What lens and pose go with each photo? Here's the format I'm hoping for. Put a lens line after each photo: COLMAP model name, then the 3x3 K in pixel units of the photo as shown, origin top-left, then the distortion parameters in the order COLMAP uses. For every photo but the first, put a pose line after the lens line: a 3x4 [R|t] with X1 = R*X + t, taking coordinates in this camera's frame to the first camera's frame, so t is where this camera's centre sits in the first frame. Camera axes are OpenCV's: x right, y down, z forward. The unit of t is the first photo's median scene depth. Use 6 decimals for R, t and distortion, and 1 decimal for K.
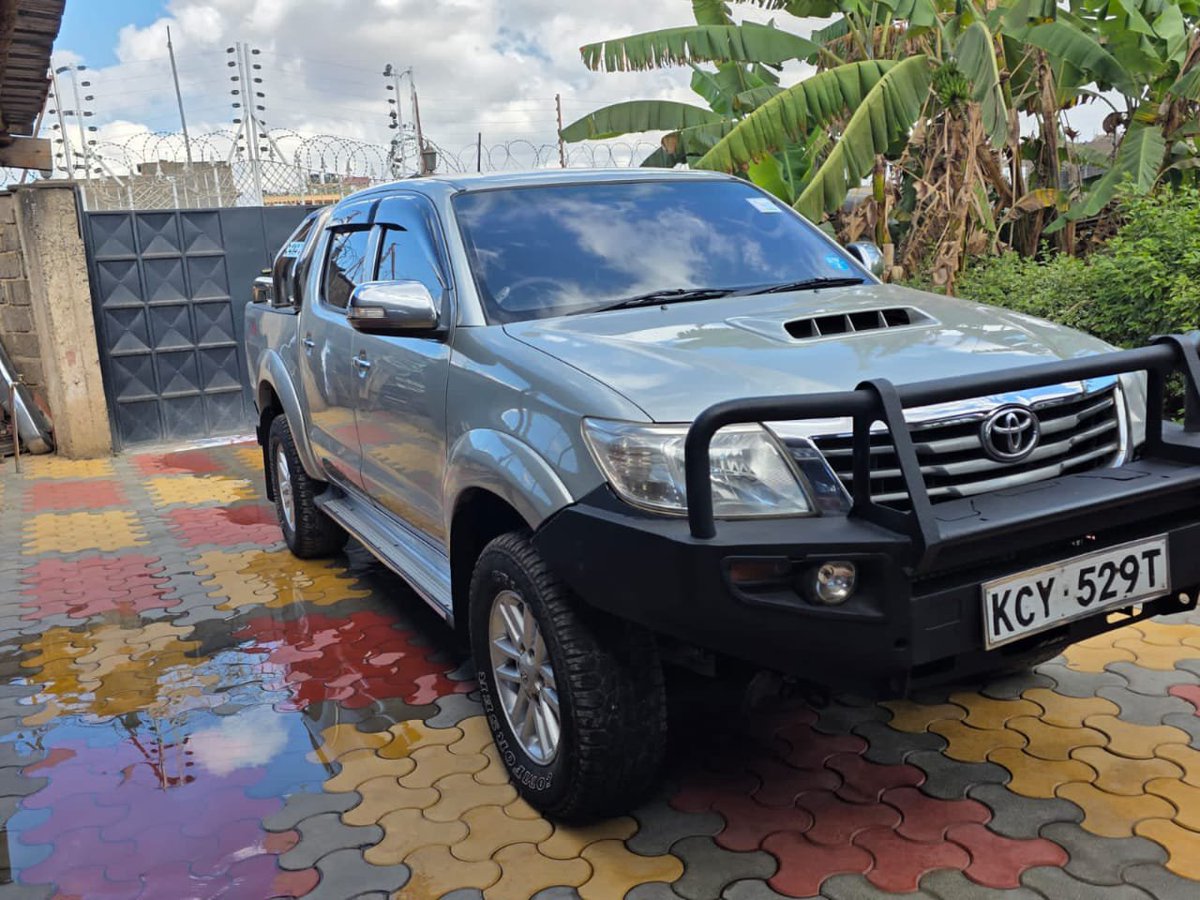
lens RADIAL K [[1038.6, 0, 598.3], [0, 1038.6, 444.5], [0, 0, 1]] dist [-0.016368, 0.014416]
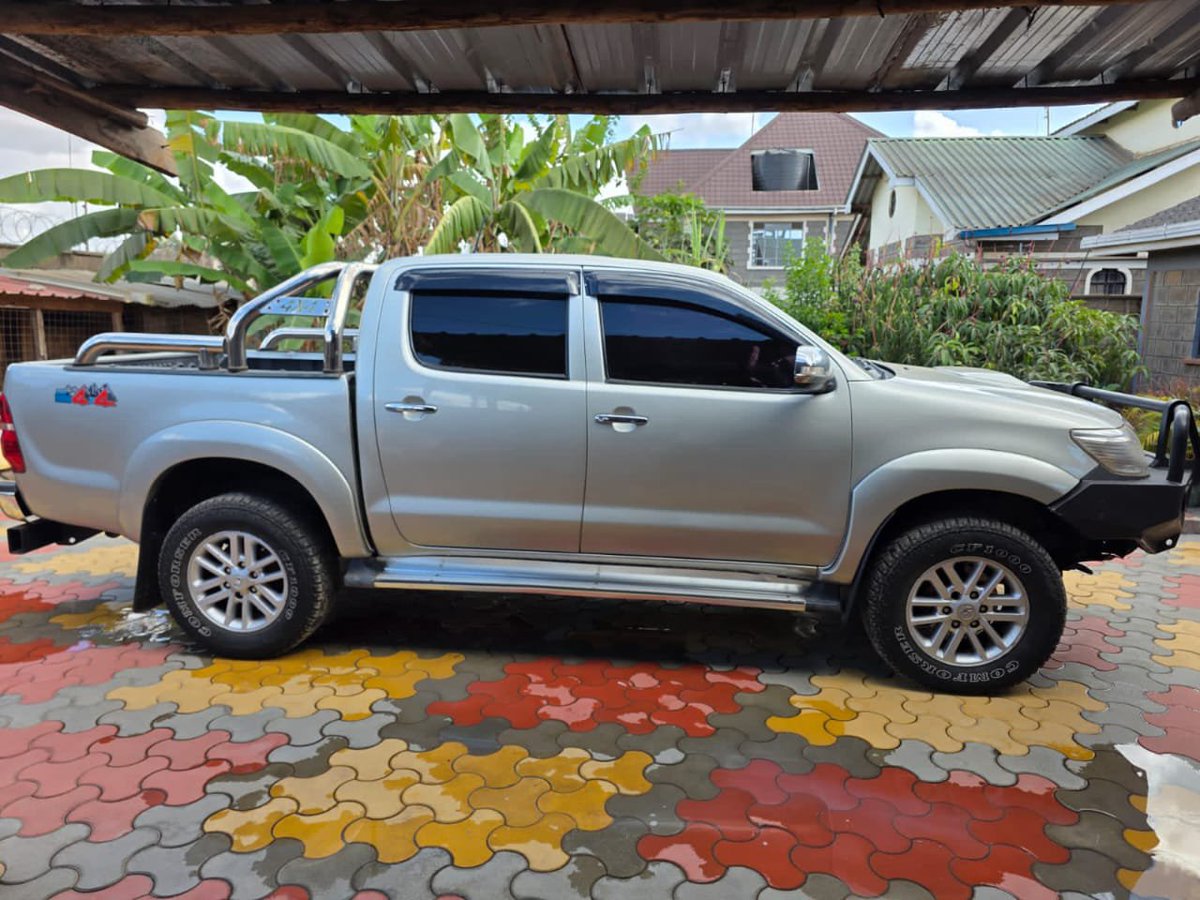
lens RADIAL K [[837.5, 0, 597.5], [0, 837.5, 427.8], [0, 0, 1]] dist [0.023087, -0.024724]
pose [[0.579138, -0.049725, 0.813711, -0.889239], [0.120238, 0.992432, -0.024930, -0.036455], [-0.806314, 0.112277, 0.580734, 0.482460]]
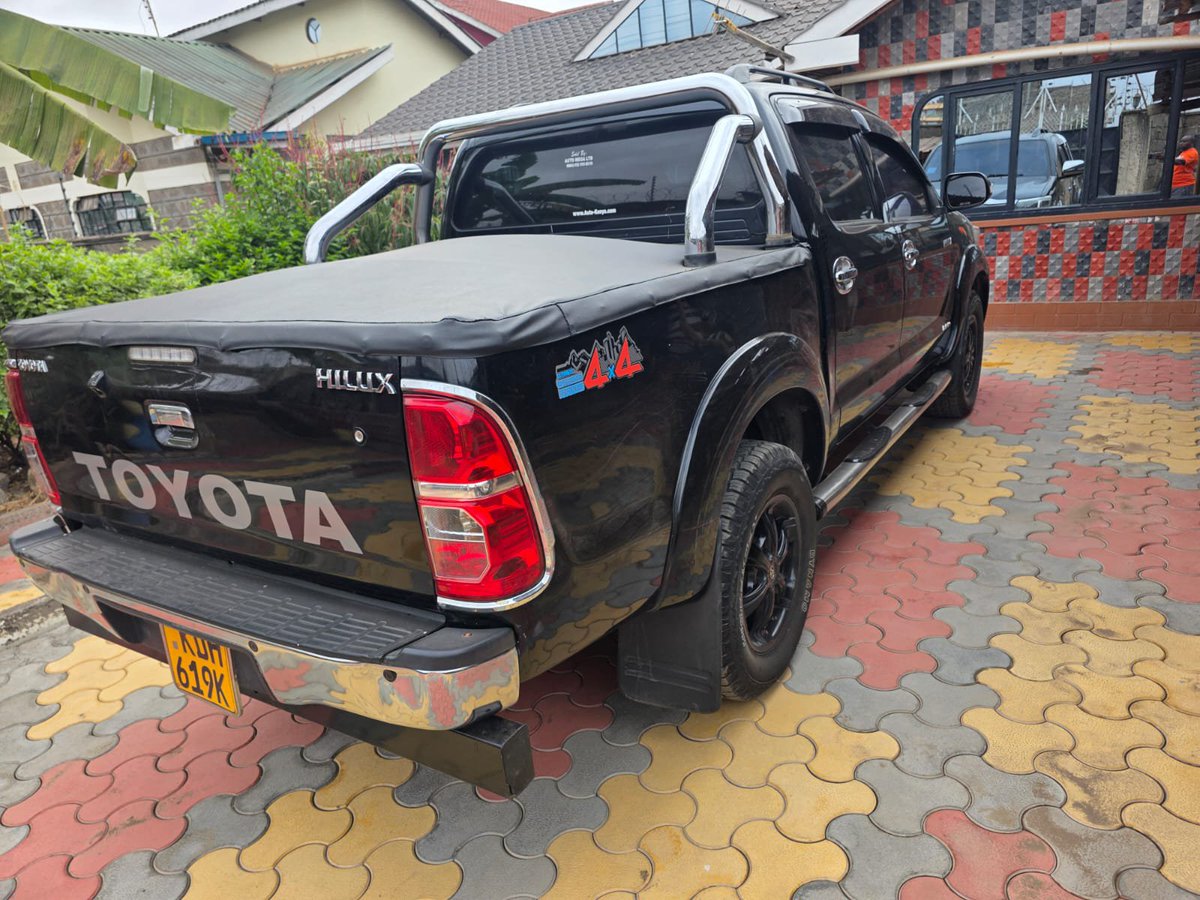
lens RADIAL K [[837.5, 0, 602.4], [0, 837.5, 455.5], [0, 0, 1]] dist [0.023087, -0.024724]
pose [[-0.478491, -0.152014, 0.864834, -0.758700], [0.289304, 0.902619, 0.318720, -0.200919], [-0.829066, 0.402704, -0.387917, 1.380243]]
